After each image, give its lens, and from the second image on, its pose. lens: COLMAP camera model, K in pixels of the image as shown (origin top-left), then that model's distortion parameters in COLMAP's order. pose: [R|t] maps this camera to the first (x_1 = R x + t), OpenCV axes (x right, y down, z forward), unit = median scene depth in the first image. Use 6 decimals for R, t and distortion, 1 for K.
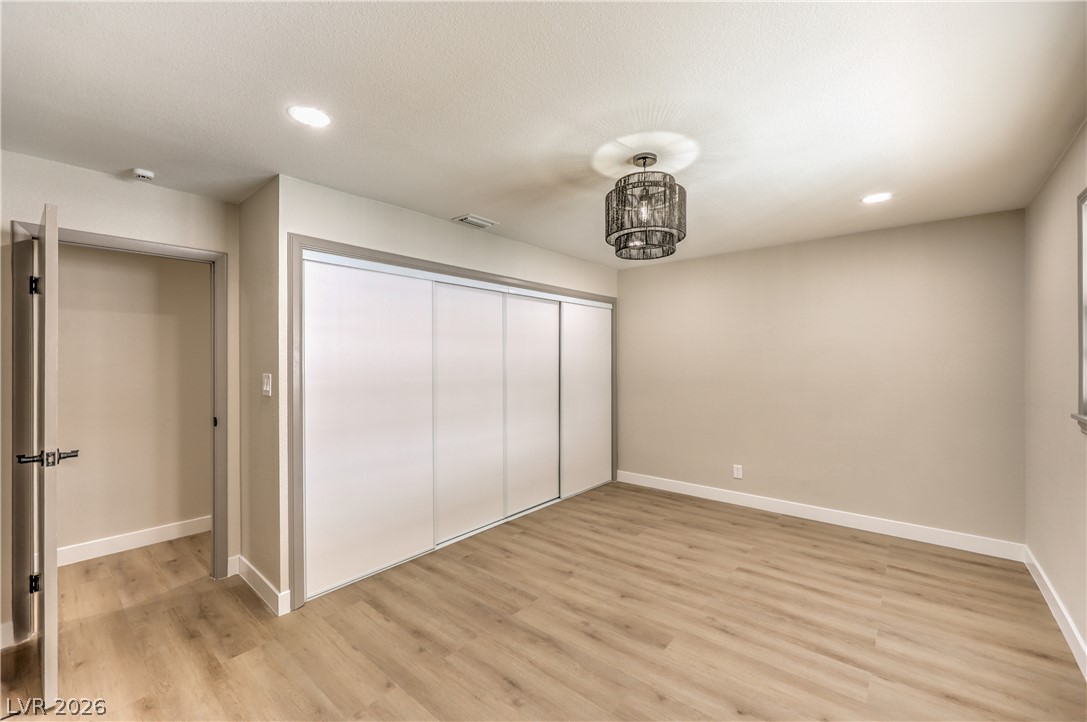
lens RADIAL K [[437.2, 0, 545.4], [0, 437.2, 355.3], [0, 0, 1]] dist [-0.003462, -0.000140]
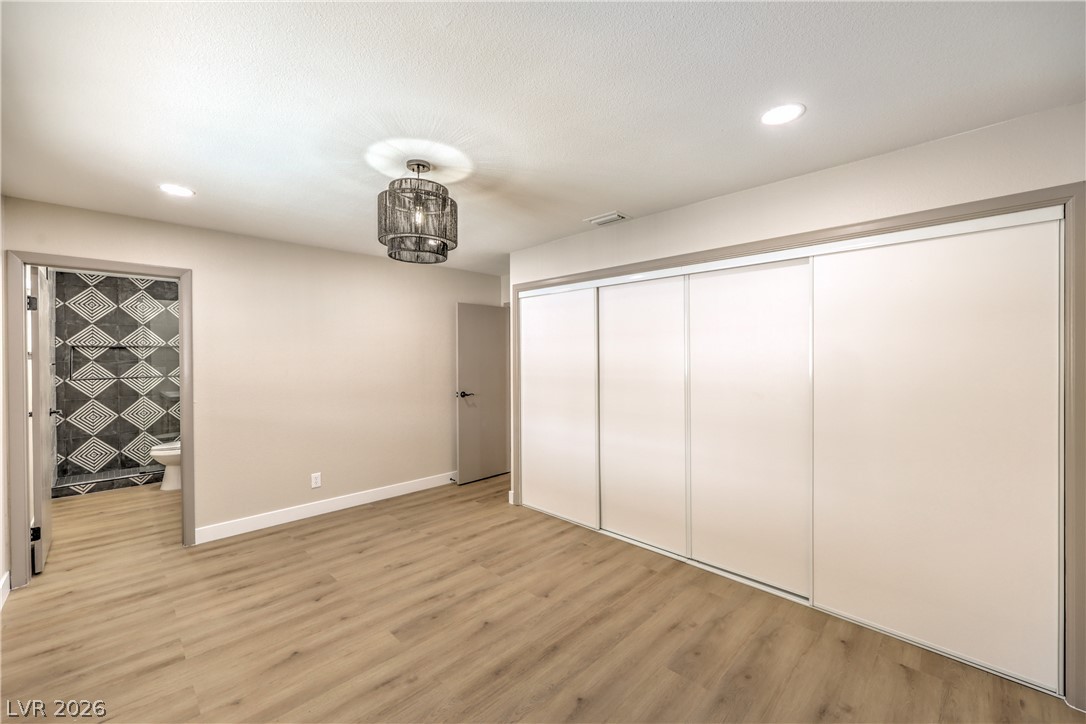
lens RADIAL K [[436.8, 0, 544.9], [0, 436.8, 356.3], [0, 0, 1]] dist [-0.003462, -0.000140]
pose [[-0.081605, 0.003558, -0.996658, 0.937040], [0.018761, 0.999822, 0.002034, -0.001137], [0.996488, -0.018533, -0.081658, 1.058578]]
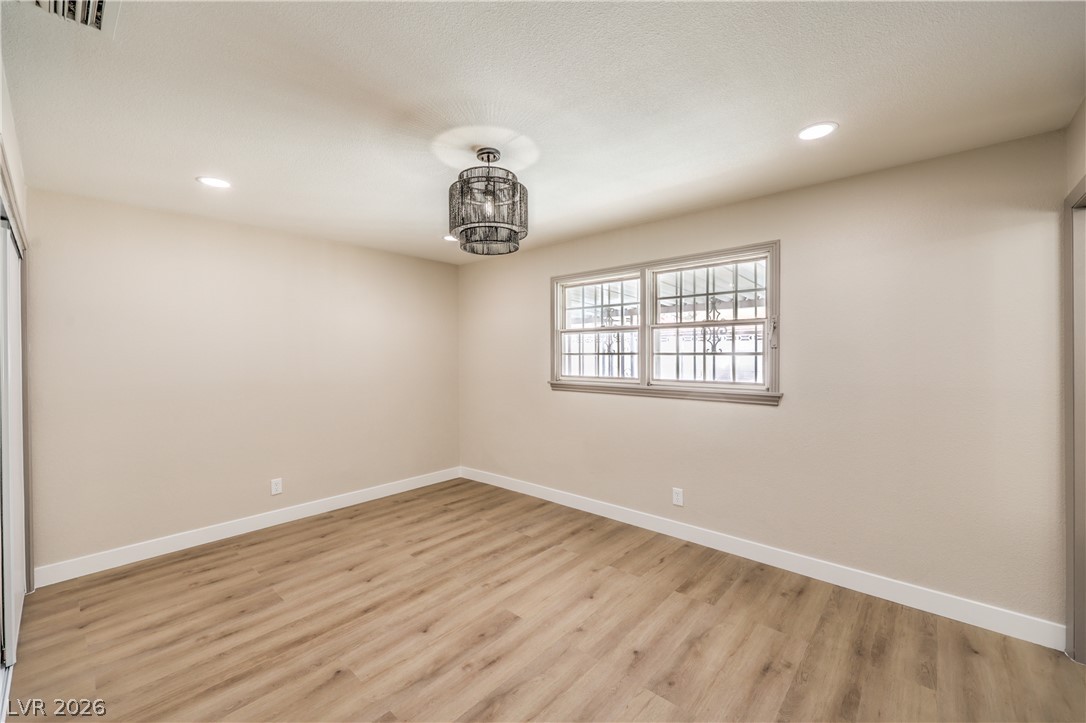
lens RADIAL K [[436.8, 0, 544.9], [0, 436.8, 355.8], [0, 0, 1]] dist [-0.003462, -0.000140]
pose [[0.029119, -0.000112, 0.999576, -0.590202], [-0.004777, 0.999989, 0.000251, 0.008527], [-0.999565, -0.004782, 0.029118, 0.651740]]
